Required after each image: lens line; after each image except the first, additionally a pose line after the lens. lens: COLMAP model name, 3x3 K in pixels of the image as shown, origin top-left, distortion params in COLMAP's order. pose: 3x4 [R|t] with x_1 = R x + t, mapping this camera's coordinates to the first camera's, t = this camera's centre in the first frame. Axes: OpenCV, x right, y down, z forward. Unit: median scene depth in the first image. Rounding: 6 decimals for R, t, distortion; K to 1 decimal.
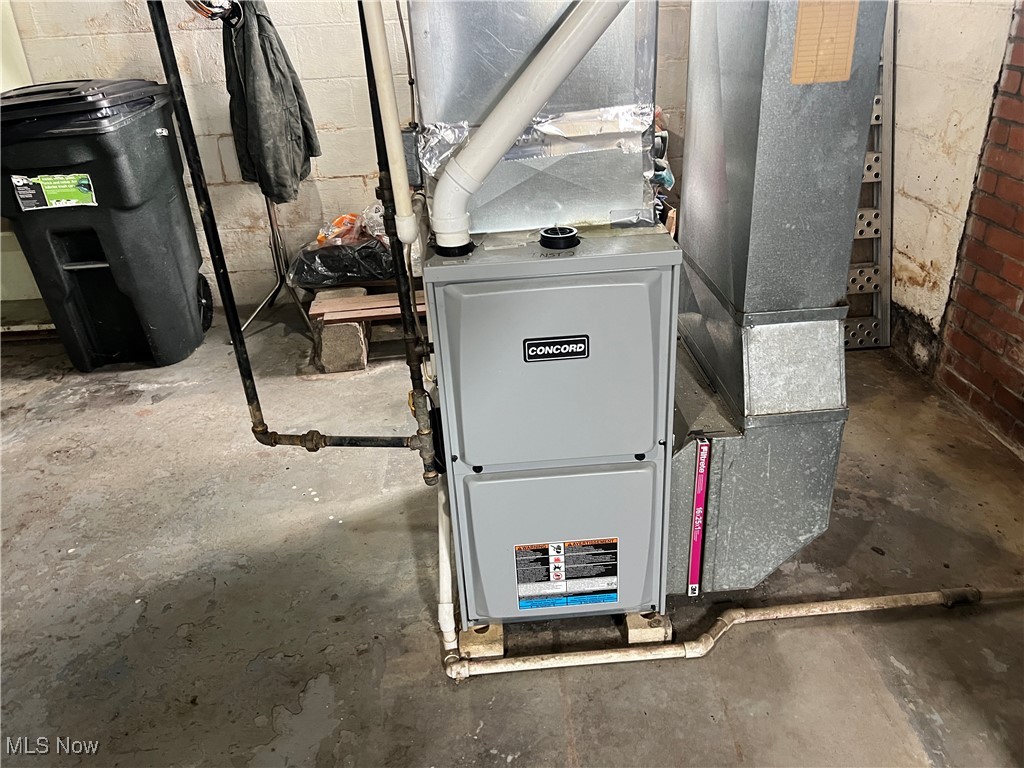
lens RADIAL K [[765.8, 0, 514.2], [0, 765.8, 380.9], [0, 0, 1]] dist [0.041646, -0.058949]
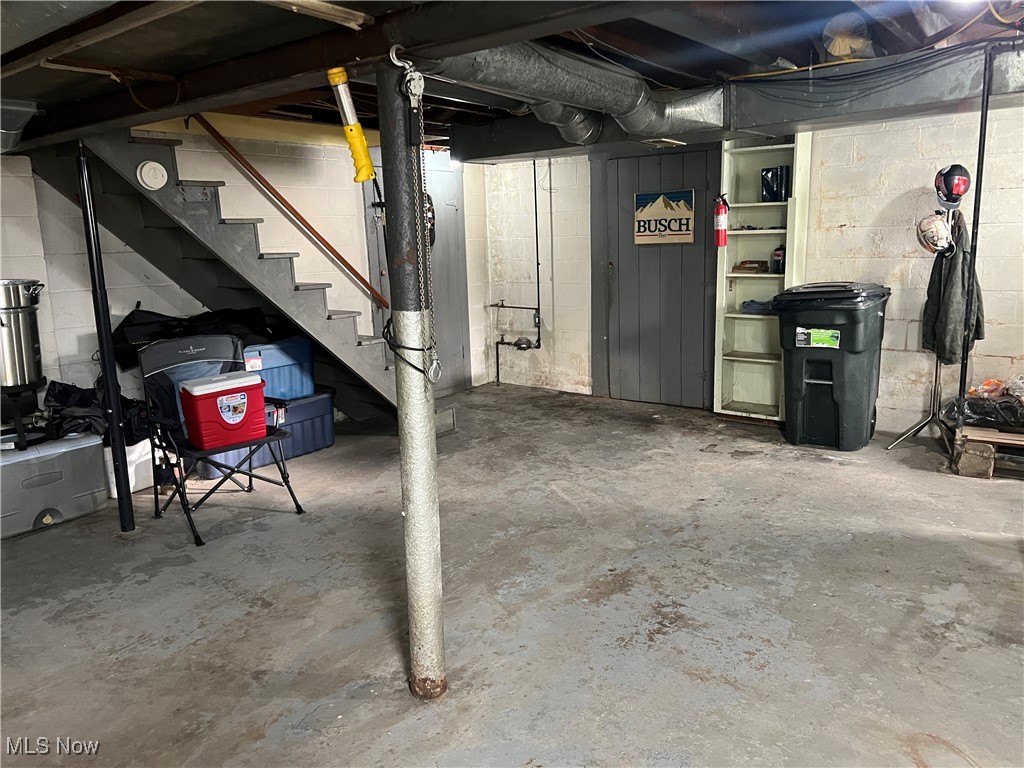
lens RADIAL K [[765.8, 0, 516.3], [0, 765.8, 386.4], [0, 0, 1]] dist [0.041646, -0.058949]
pose [[0.753395, 0.147127, -0.640897, 0.037487], [-0.304480, 0.941921, -0.141695, 0.299532], [0.582828, 0.301892, 0.754436, -0.664340]]
